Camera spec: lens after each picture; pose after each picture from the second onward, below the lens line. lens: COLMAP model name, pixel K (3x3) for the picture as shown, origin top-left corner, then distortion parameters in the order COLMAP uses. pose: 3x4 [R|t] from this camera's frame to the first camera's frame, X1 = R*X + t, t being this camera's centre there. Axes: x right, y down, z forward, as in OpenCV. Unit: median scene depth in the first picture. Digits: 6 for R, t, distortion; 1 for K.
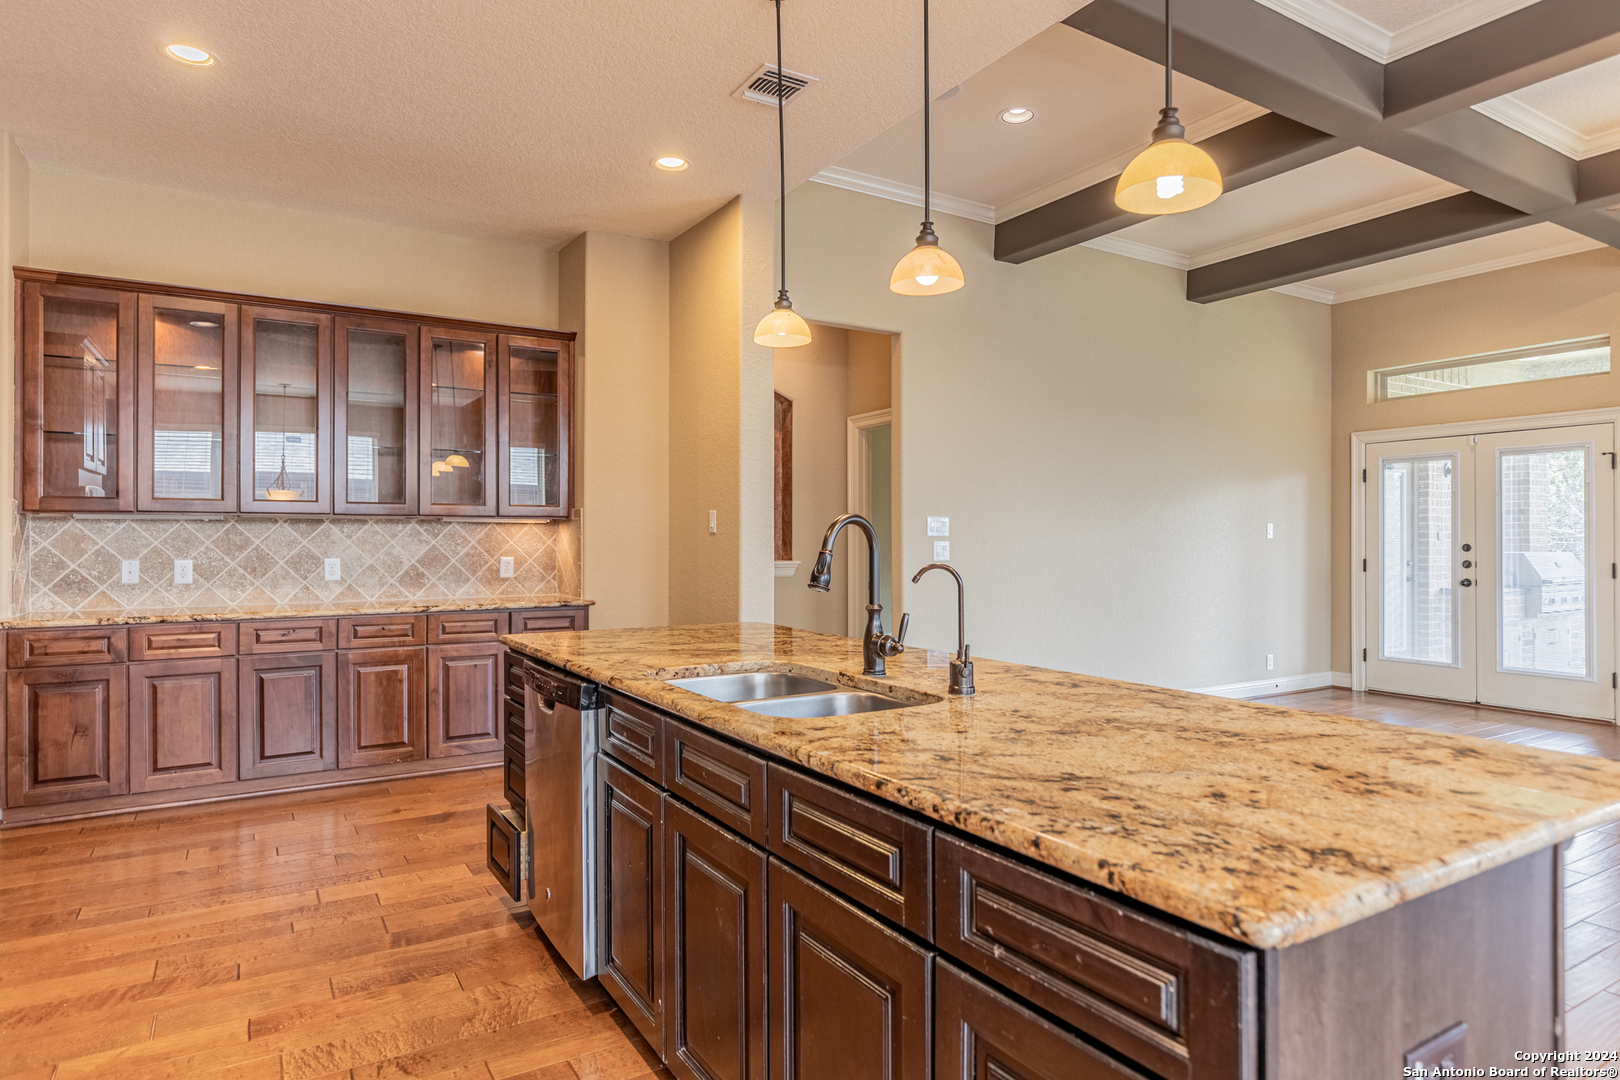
lens RADIAL K [[929.4, 0, 821.6], [0, 929.4, 536.4], [0, 0, 1]] dist [0.006363, -0.002783]
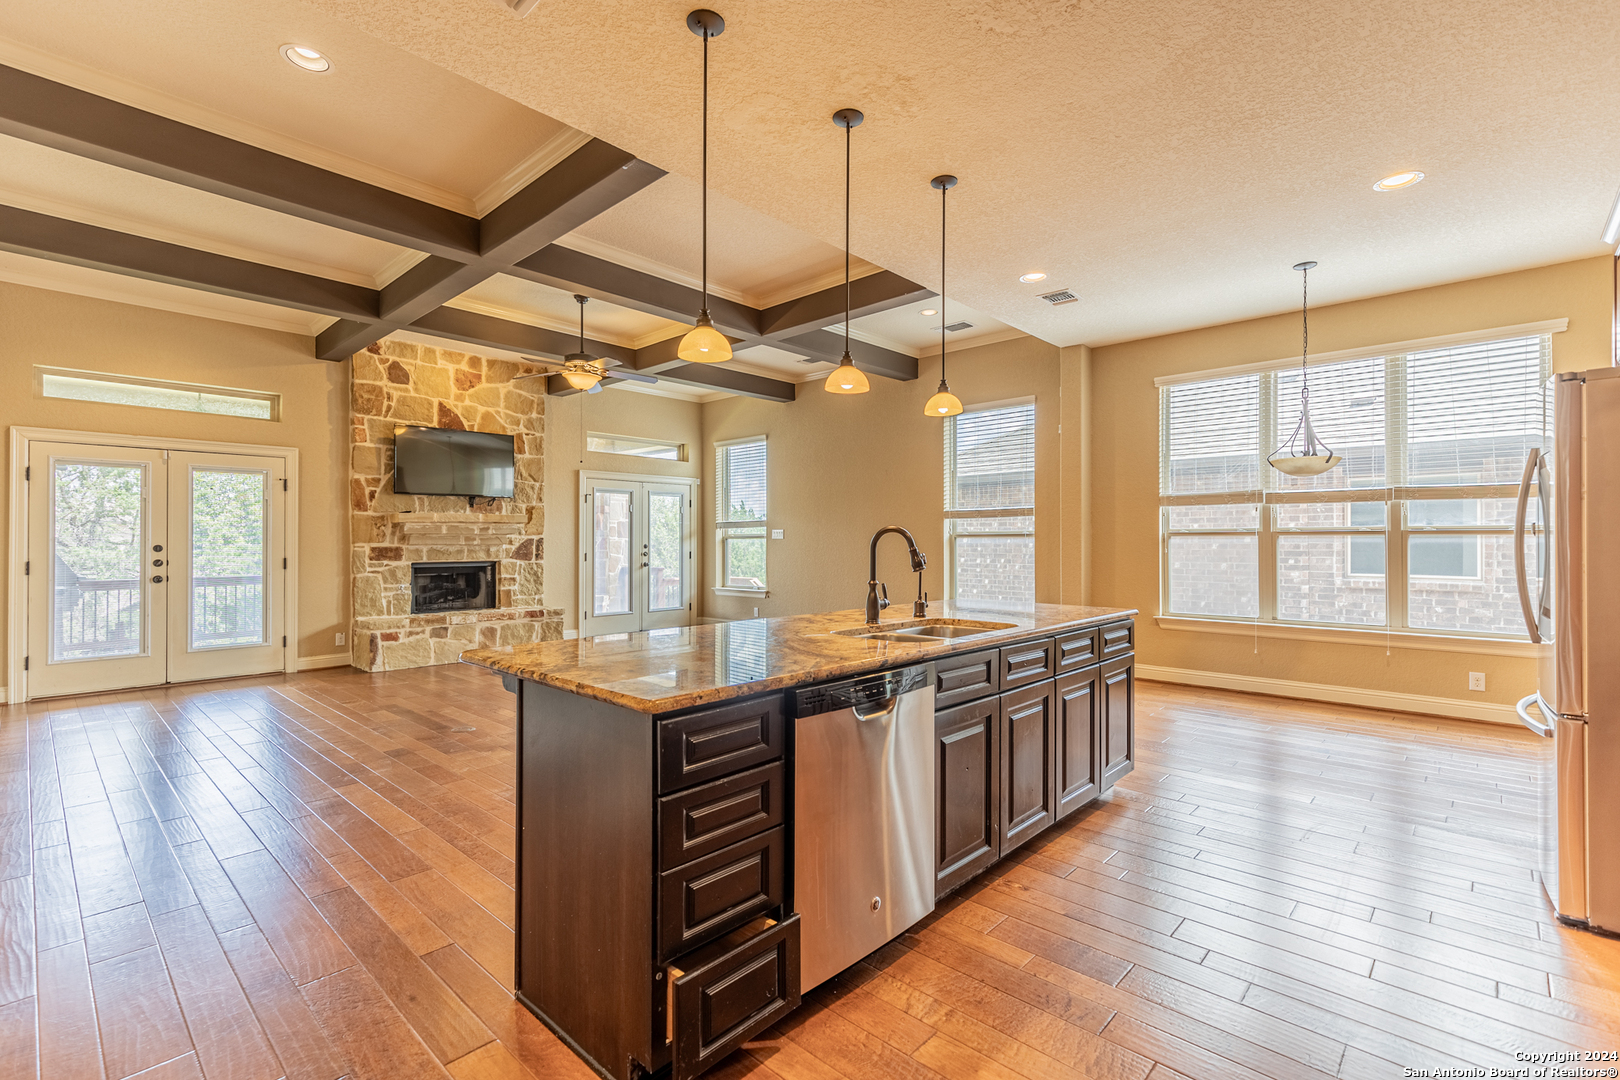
lens RADIAL K [[724.9, 0, 812.7], [0, 724.9, 536.9], [0, 0, 1]] dist [0.007010, -0.001872]
pose [[-0.267191, 0.006791, 0.963620, -0.364465], [-0.003251, 0.999963, -0.007949, 0.002481], [-0.963638, -0.005257, -0.267160, 0.458598]]
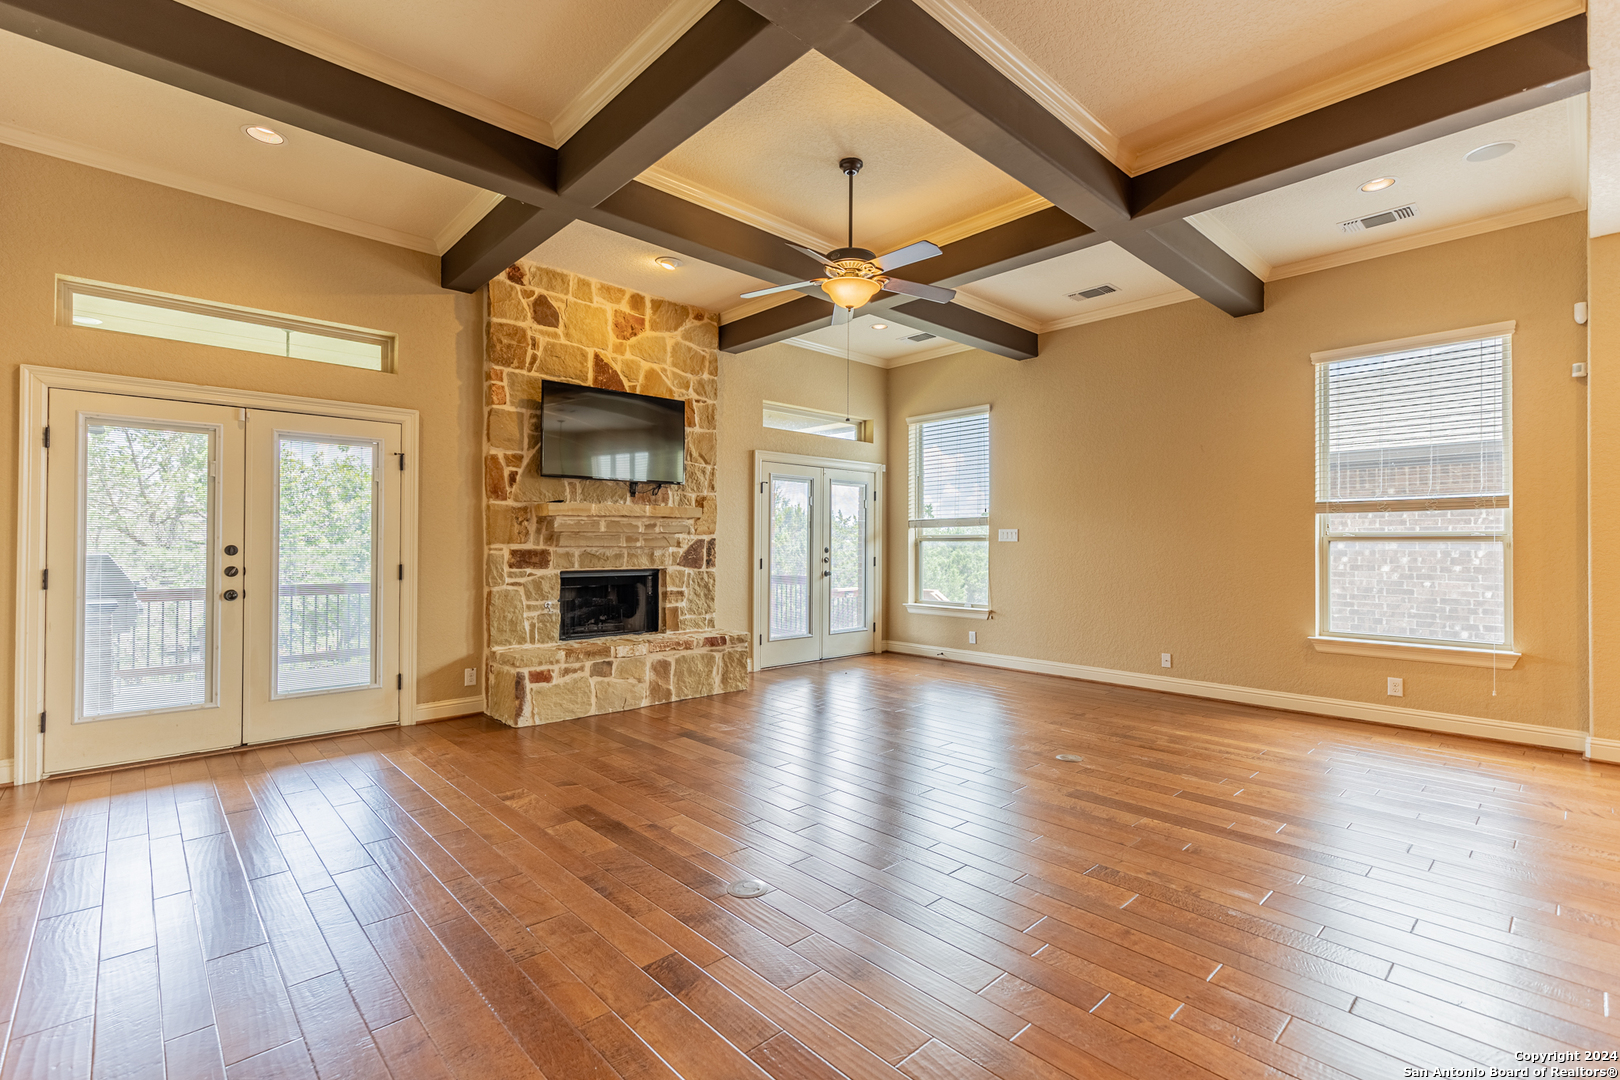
lens RADIAL K [[724.9, 0, 810.6], [0, 724.9, 539.4], [0, 0, 1]] dist [0.007010, -0.001872]
pose [[-0.198106, 0.005700, 0.980164, -0.001336], [-0.009636, 0.999923, -0.007763, 0.003000], [-0.980133, -0.010983, -0.198036, 0.630035]]
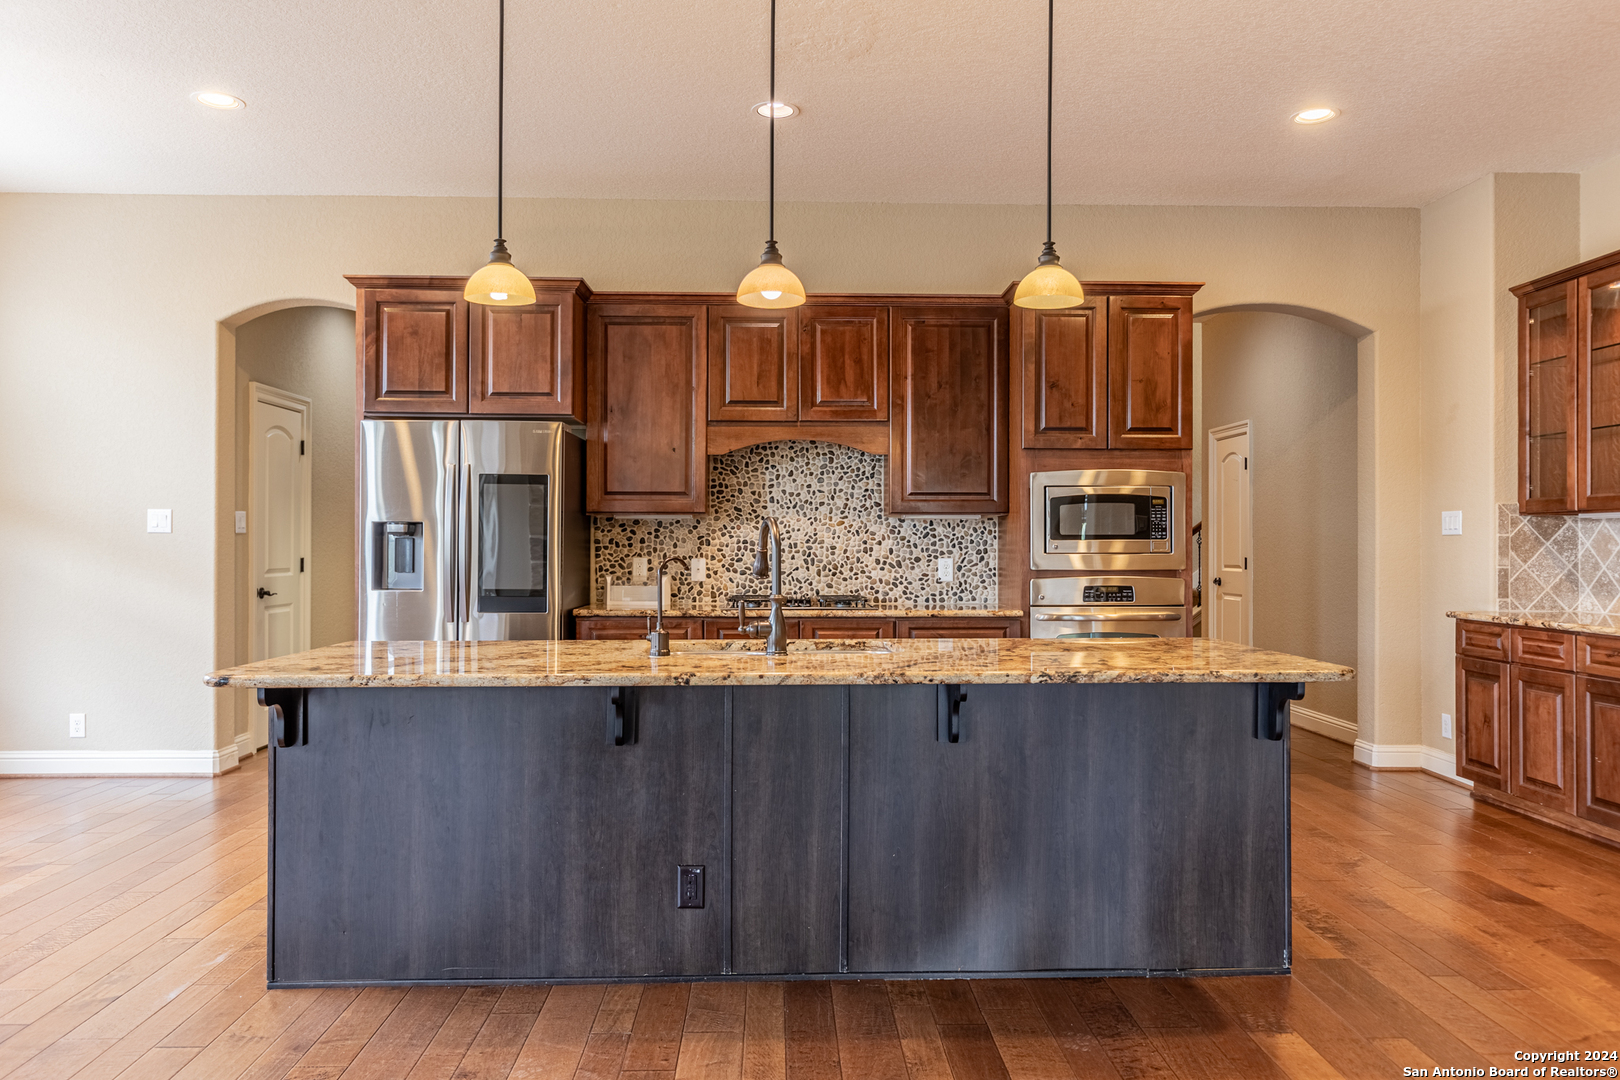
lens RADIAL K [[1126.4, 0, 801.2], [0, 1126.4, 540.0], [0, 0, 1]] dist [0.001513, -0.000972]
pose [[-0.500165, -0.002356, -0.865927, 0.394324], [0.002095, 0.999990, -0.003931, 0.003782], [0.865927, -0.003780, -0.500155, 0.543364]]
